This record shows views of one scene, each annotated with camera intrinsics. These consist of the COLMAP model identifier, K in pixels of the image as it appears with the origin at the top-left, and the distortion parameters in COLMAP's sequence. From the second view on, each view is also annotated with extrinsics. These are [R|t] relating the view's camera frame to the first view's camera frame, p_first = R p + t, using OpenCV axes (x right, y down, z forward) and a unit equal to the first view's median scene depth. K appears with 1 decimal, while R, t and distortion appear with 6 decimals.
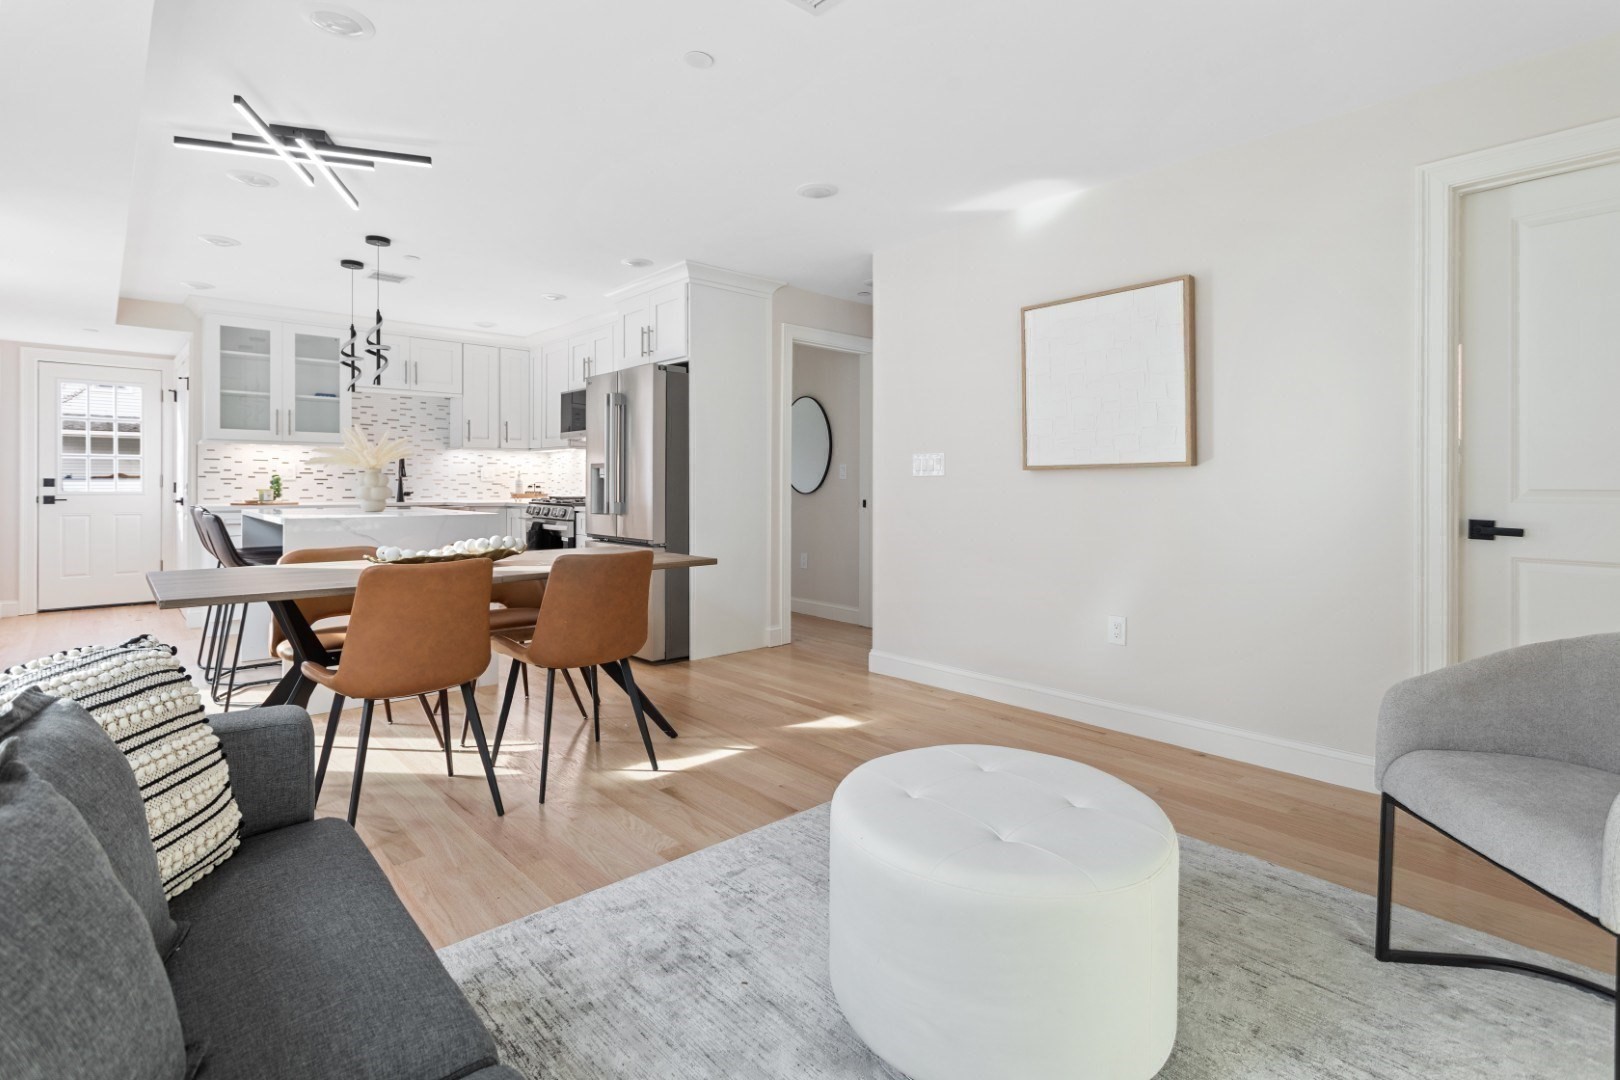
lens RADIAL K [[787.6, 0, 815.0], [0, 787.6, 479.3], [0, 0, 1]] dist [0.011223, -0.000681]
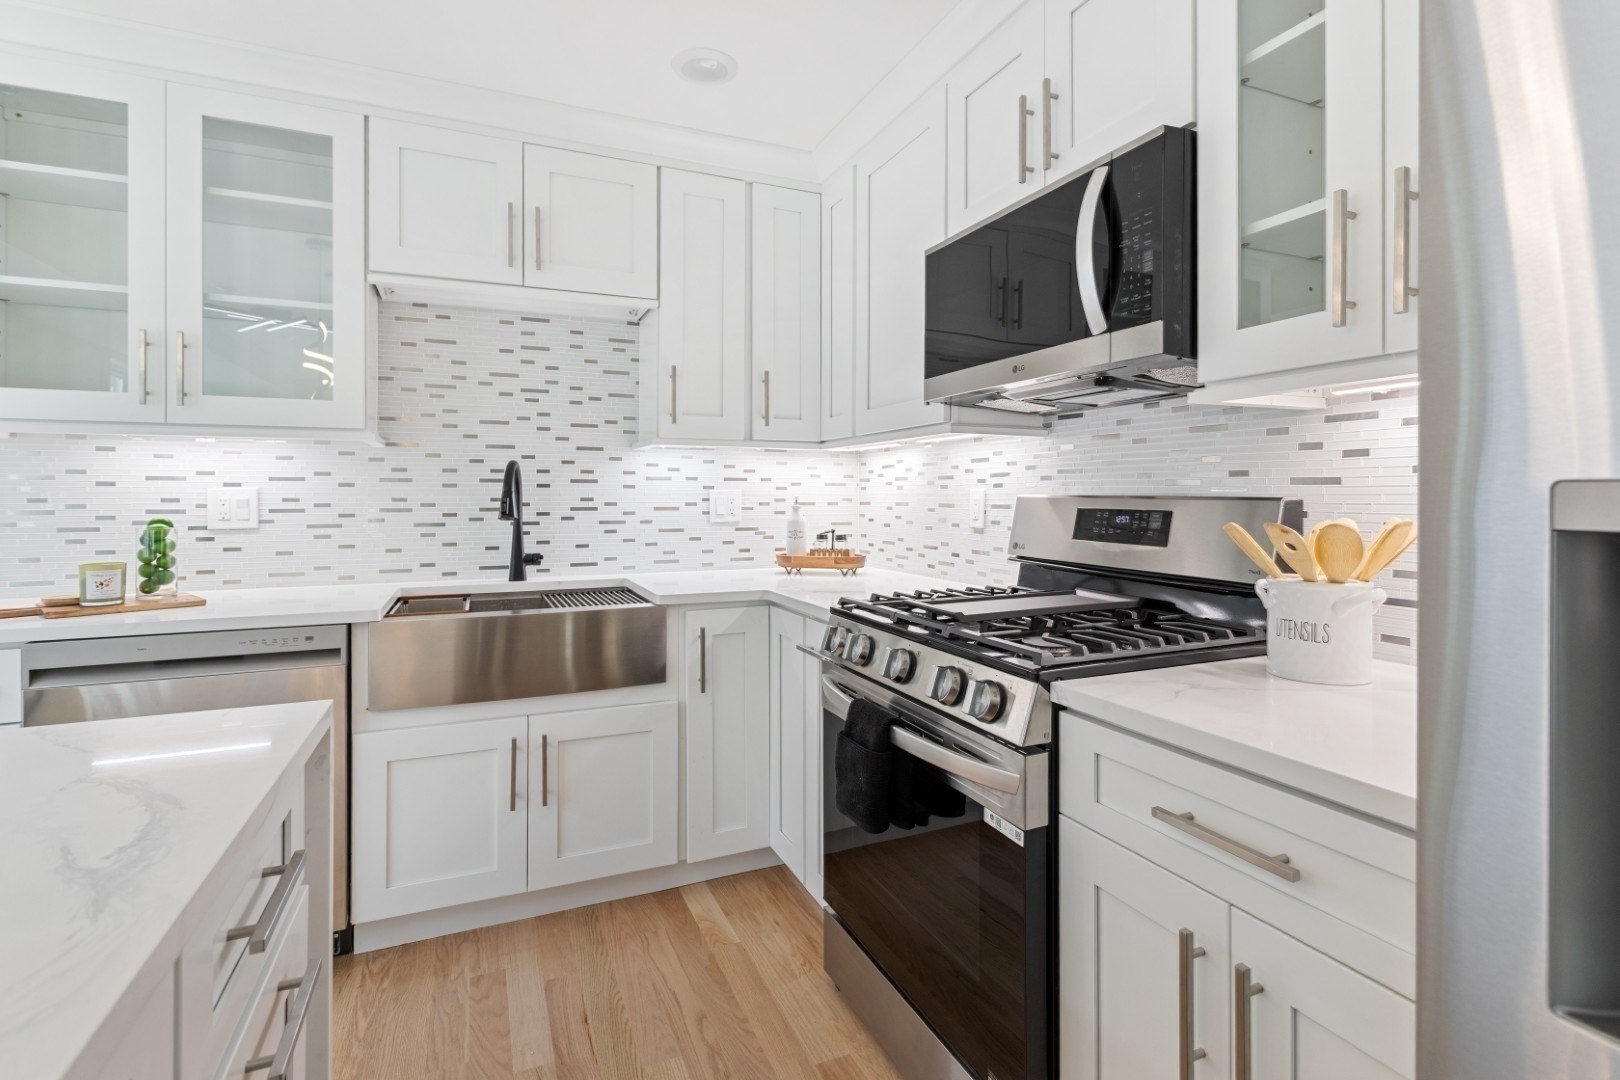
lens RADIAL K [[775.1, 0, 815.7], [0, 775.1, 490.1], [0, 0, 1]] dist [0.000285, 0.000299]
pose [[0.947991, -0.005857, -0.318244, -0.290201], [0.004785, 0.999980, -0.004151, -0.015725], [0.318262, 0.002412, 0.948000, 0.760351]]
